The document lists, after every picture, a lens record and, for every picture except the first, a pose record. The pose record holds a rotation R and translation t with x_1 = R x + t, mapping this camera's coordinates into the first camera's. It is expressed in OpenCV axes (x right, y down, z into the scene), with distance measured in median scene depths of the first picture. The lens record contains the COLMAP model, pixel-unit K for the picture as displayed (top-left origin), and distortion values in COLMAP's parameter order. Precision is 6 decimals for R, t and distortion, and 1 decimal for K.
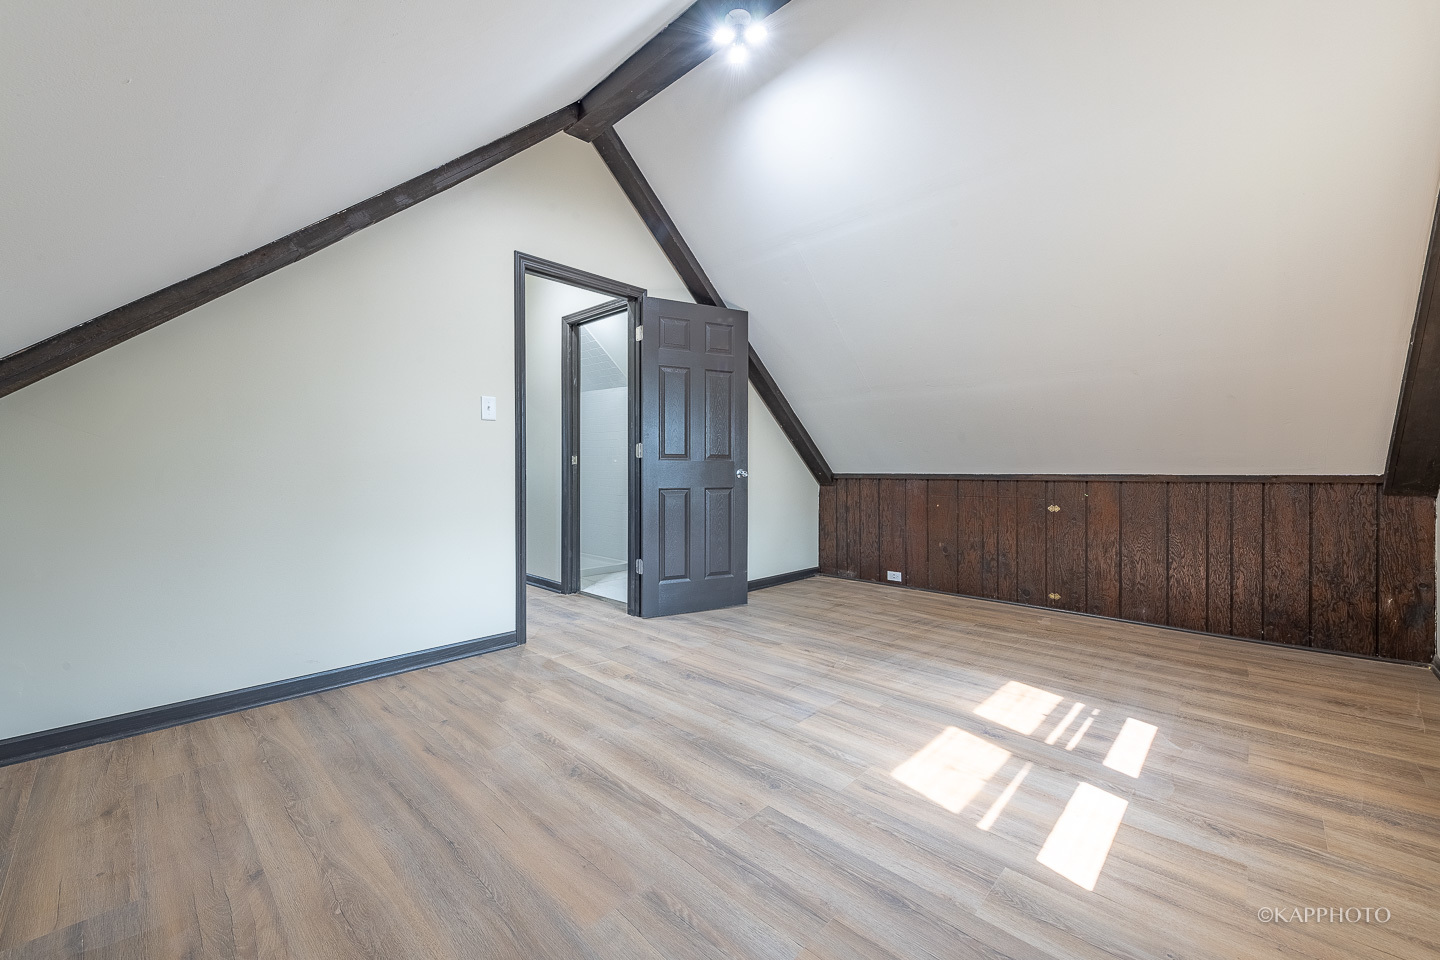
lens RADIAL K [[565.5, 0, 719.0], [0, 565.5, 469.3], [0, 0, 1]] dist [0.015996, -0.005196]
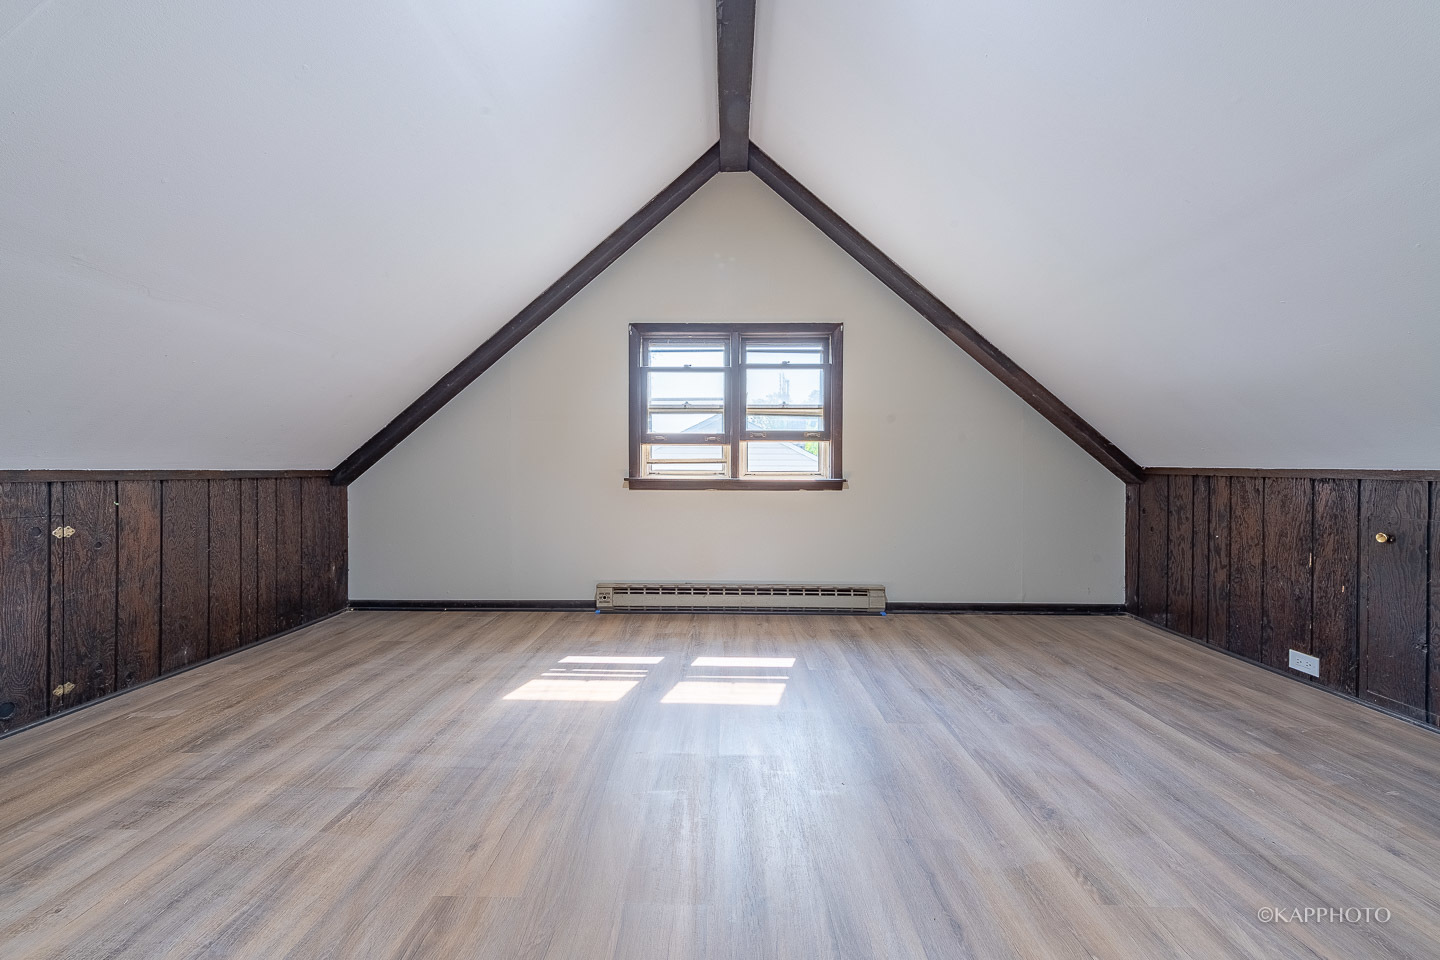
lens RADIAL K [[565.5, 0, 719.0], [0, 565.5, 469.3], [0, 0, 1]] dist [0.015996, -0.005196]
pose [[-0.678354, -0.002935, 0.734729, -0.340471], [-0.007154, 0.999971, -0.002610, 0.006916], [-0.734700, -0.007027, -0.678355, 1.214097]]
